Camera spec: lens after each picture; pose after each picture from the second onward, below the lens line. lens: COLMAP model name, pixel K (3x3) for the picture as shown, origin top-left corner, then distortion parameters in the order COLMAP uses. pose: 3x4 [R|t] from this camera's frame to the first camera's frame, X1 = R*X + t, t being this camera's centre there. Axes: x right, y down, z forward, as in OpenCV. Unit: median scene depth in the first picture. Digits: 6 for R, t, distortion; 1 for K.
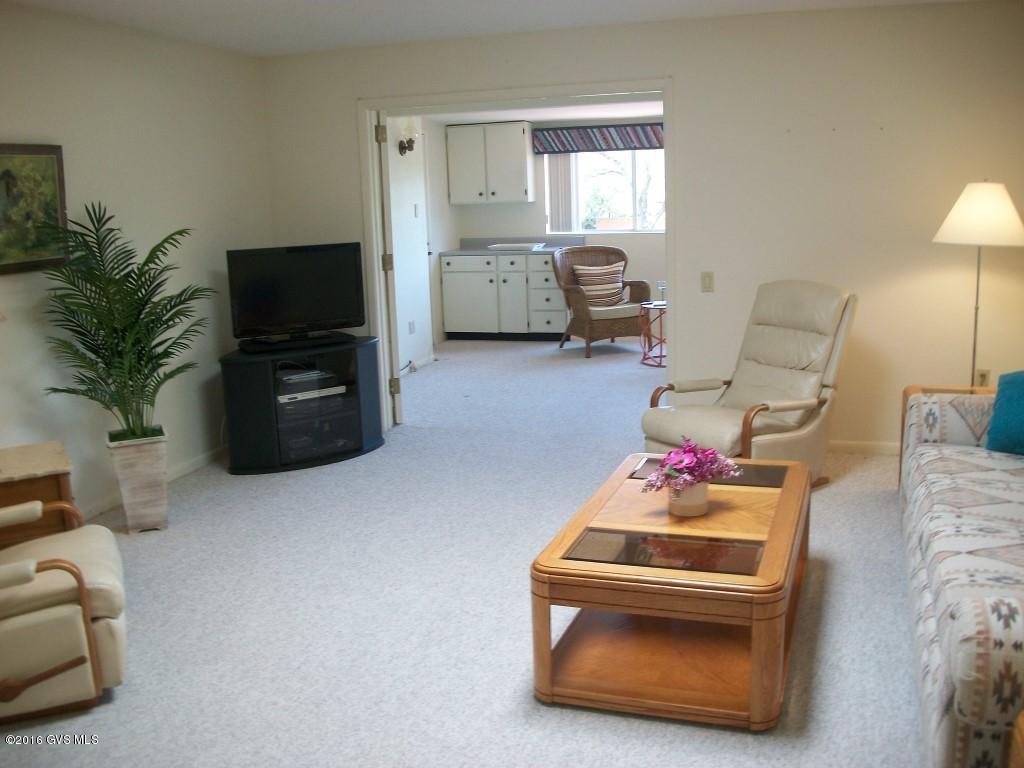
lens RADIAL K [[978.6, 0, 512.0], [0, 978.6, 384.0], [0, 0, 1]] dist [-0.152108, 0.094473]
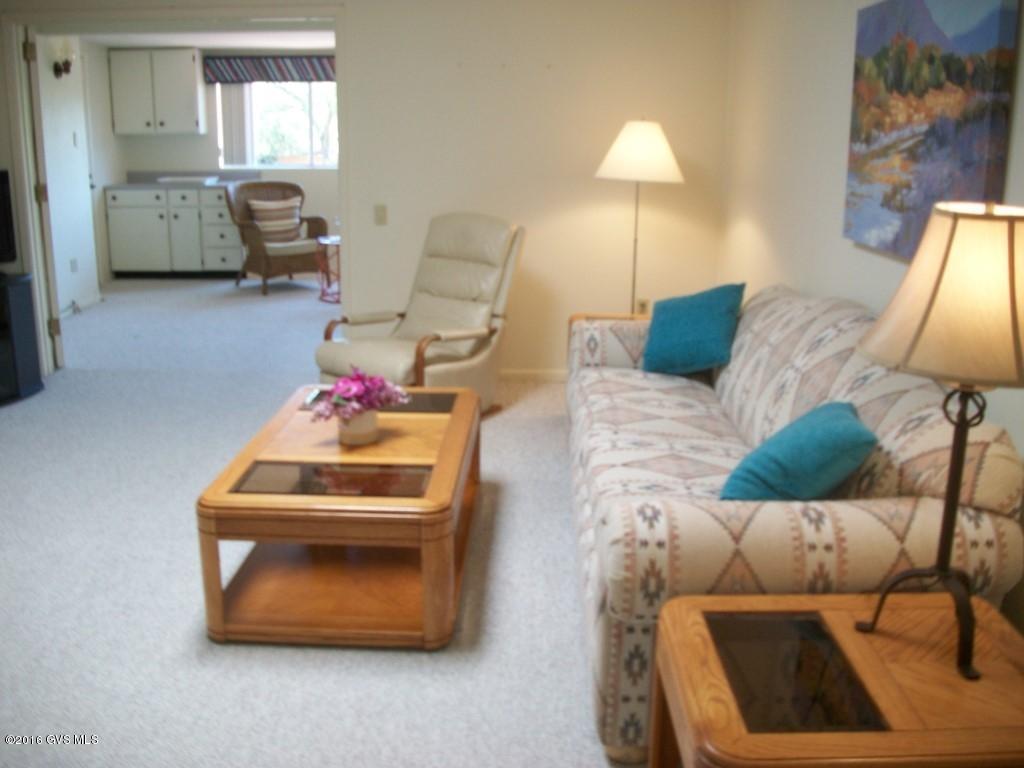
lens RADIAL K [[978.6, 0, 512.0], [0, 978.6, 384.0], [0, 0, 1]] dist [-0.152108, 0.094473]
pose [[0.949706, -0.036179, 0.311046, 0.015004], [0.017365, 0.997860, 0.063044, 0.009211], [-0.312661, -0.054472, 0.948302, 0.002262]]
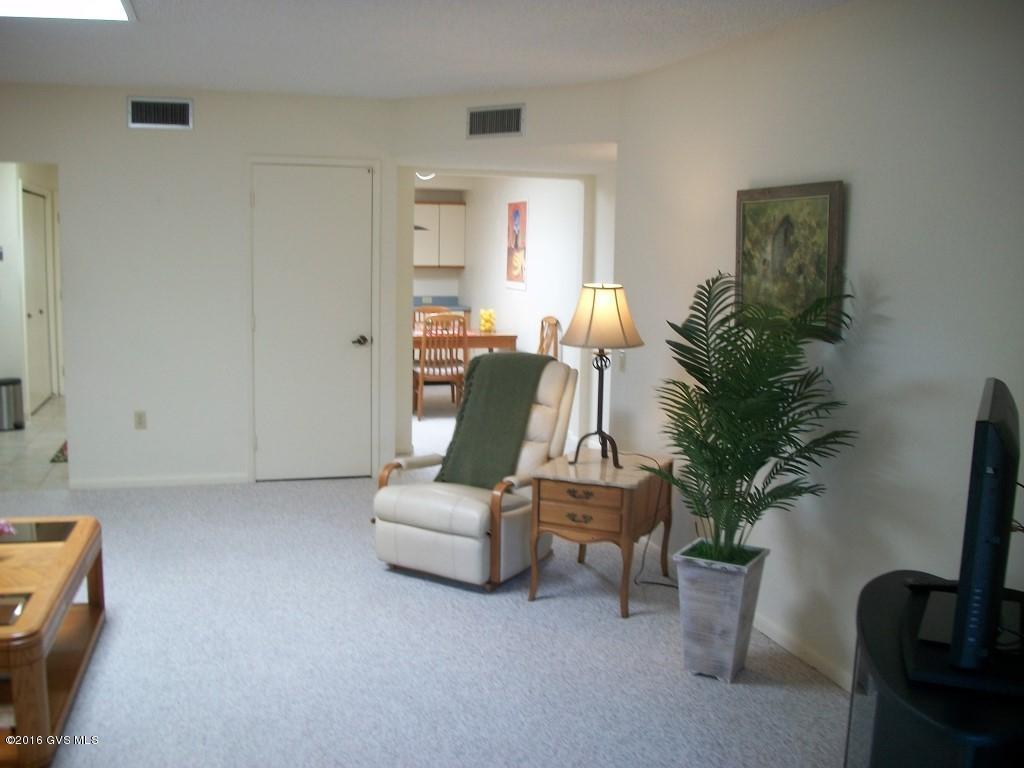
lens RADIAL K [[978.6, 0, 512.0], [0, 978.6, 384.0], [0, 0, 1]] dist [-0.152108, 0.094473]
pose [[-0.820631, 0.092955, -0.563847, 0.171075], [-0.103835, 0.946002, 0.307080, -0.287166], [0.561945, 0.310546, -0.766667, 1.392522]]
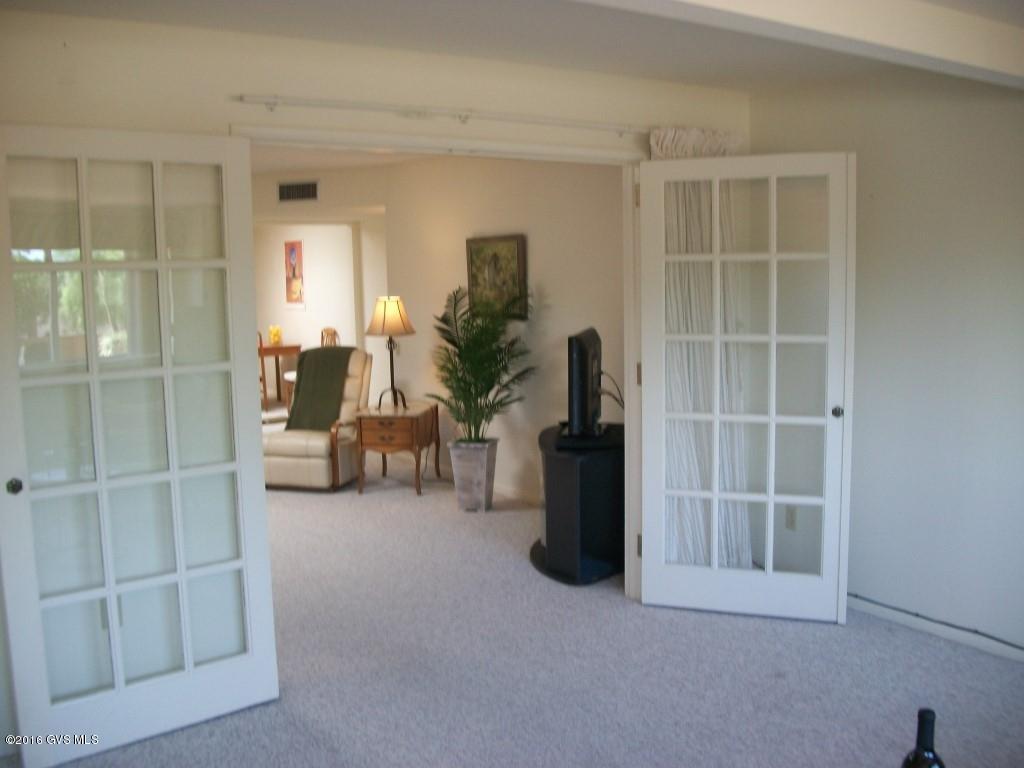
lens RADIAL K [[978.6, 0, 512.0], [0, 978.6, 384.0], [0, 0, 1]] dist [-0.152108, 0.094473]
pose [[-0.628261, 0.132475, -0.766641, 0.629104], [-0.111474, 0.959901, 0.257223, -0.383931], [0.769975, 0.247064, -0.588300, 1.774412]]
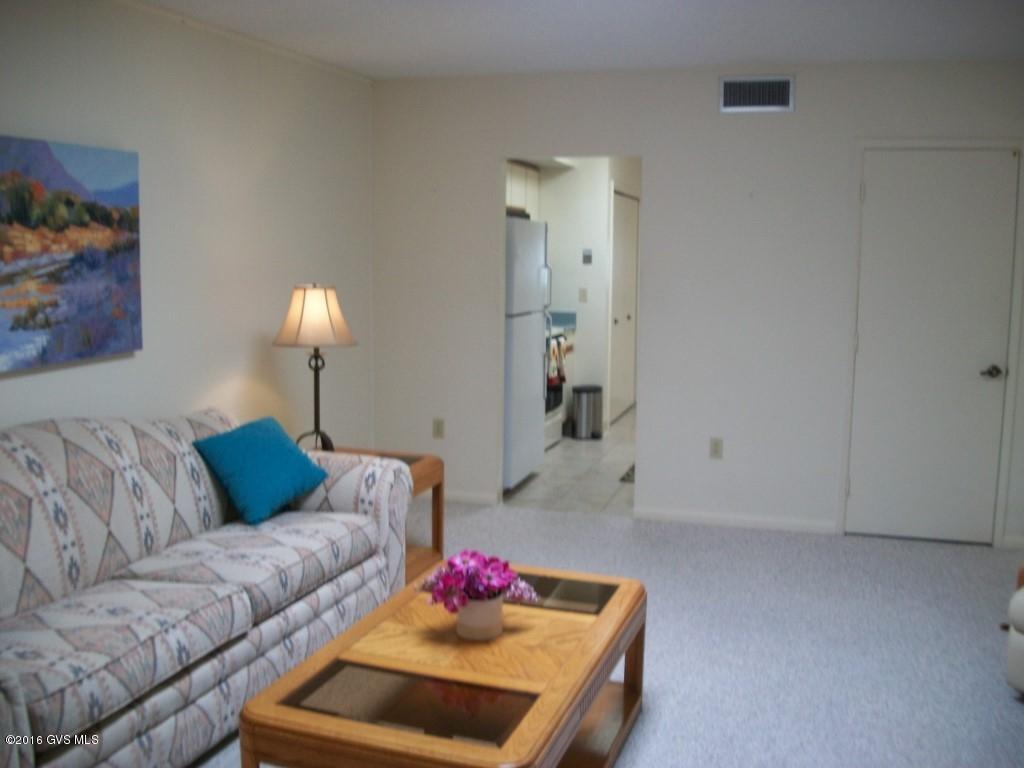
lens RADIAL K [[978.6, 0, 512.0], [0, 978.6, 384.0], [0, 0, 1]] dist [-0.152108, 0.094473]
pose [[-0.999672, 0.024159, -0.008524, 0.105993], [0.020098, 0.945893, 0.323857, -0.238038], [0.015887, 0.323579, -0.946068, 1.186458]]
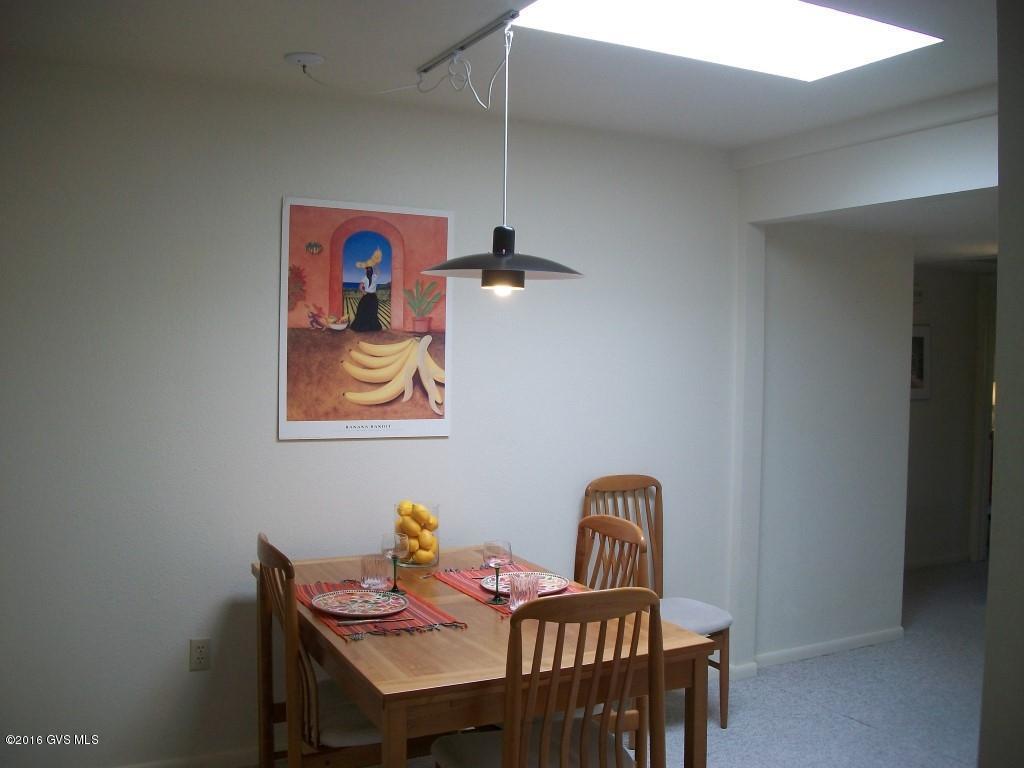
lens RADIAL K [[978.6, 0, 512.0], [0, 978.6, 384.0], [0, 0, 1]] dist [-0.152108, 0.094473]
pose [[0.723938, 0.068341, -0.686471, -0.376647], [-0.171721, 0.981612, -0.083370, 0.140062], [0.668150, 0.178236, 0.722362, -0.655123]]
